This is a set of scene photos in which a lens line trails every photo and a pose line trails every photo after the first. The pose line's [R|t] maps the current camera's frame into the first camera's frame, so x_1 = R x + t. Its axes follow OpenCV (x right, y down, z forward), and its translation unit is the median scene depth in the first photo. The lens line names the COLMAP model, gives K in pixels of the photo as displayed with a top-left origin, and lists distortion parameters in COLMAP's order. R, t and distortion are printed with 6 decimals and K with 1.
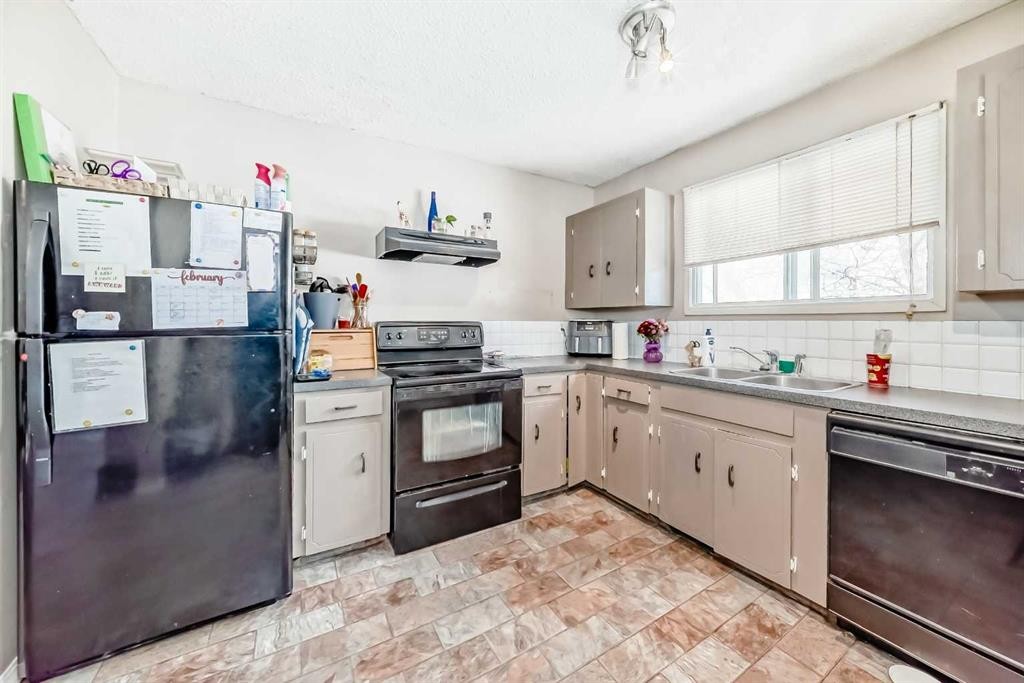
lens RADIAL K [[364.5, 0, 526.0], [0, 364.5, 325.8], [0, 0, 1]] dist [-0.012446, 0.001514]
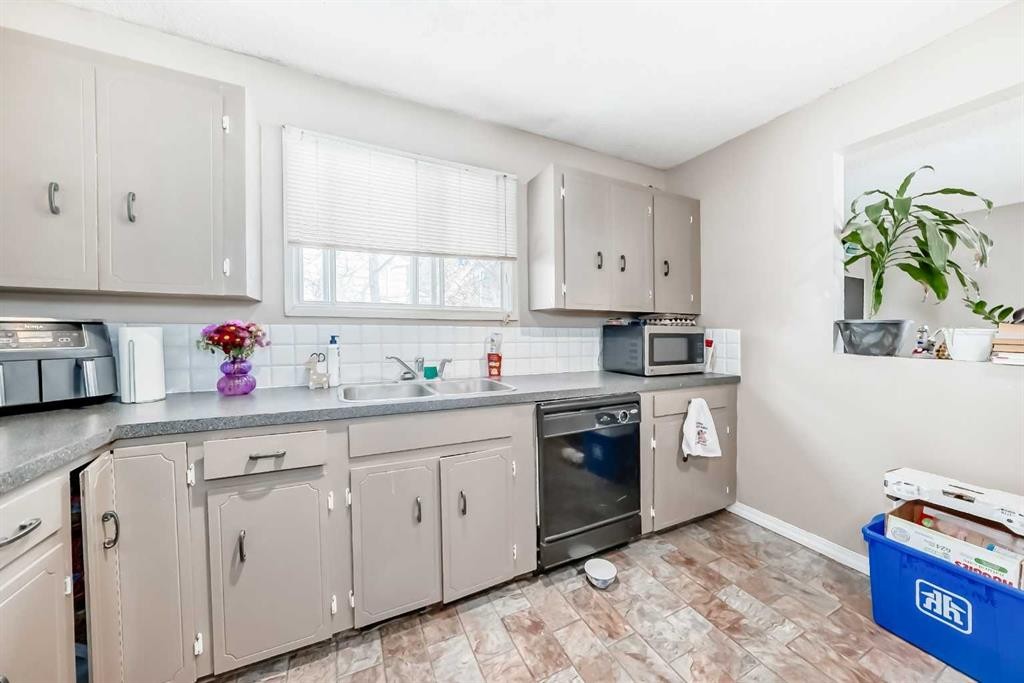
lens RADIAL K [[364.5, 0, 493.4], [0, 364.5, 338.5], [0, 0, 1]] dist [-0.012446, 0.001514]
pose [[0.110076, -0.025175, 0.993604, -0.243915], [0.004040, 0.999682, 0.024882, -0.003570], [-0.993915, 0.001276, 0.110142, 0.704087]]
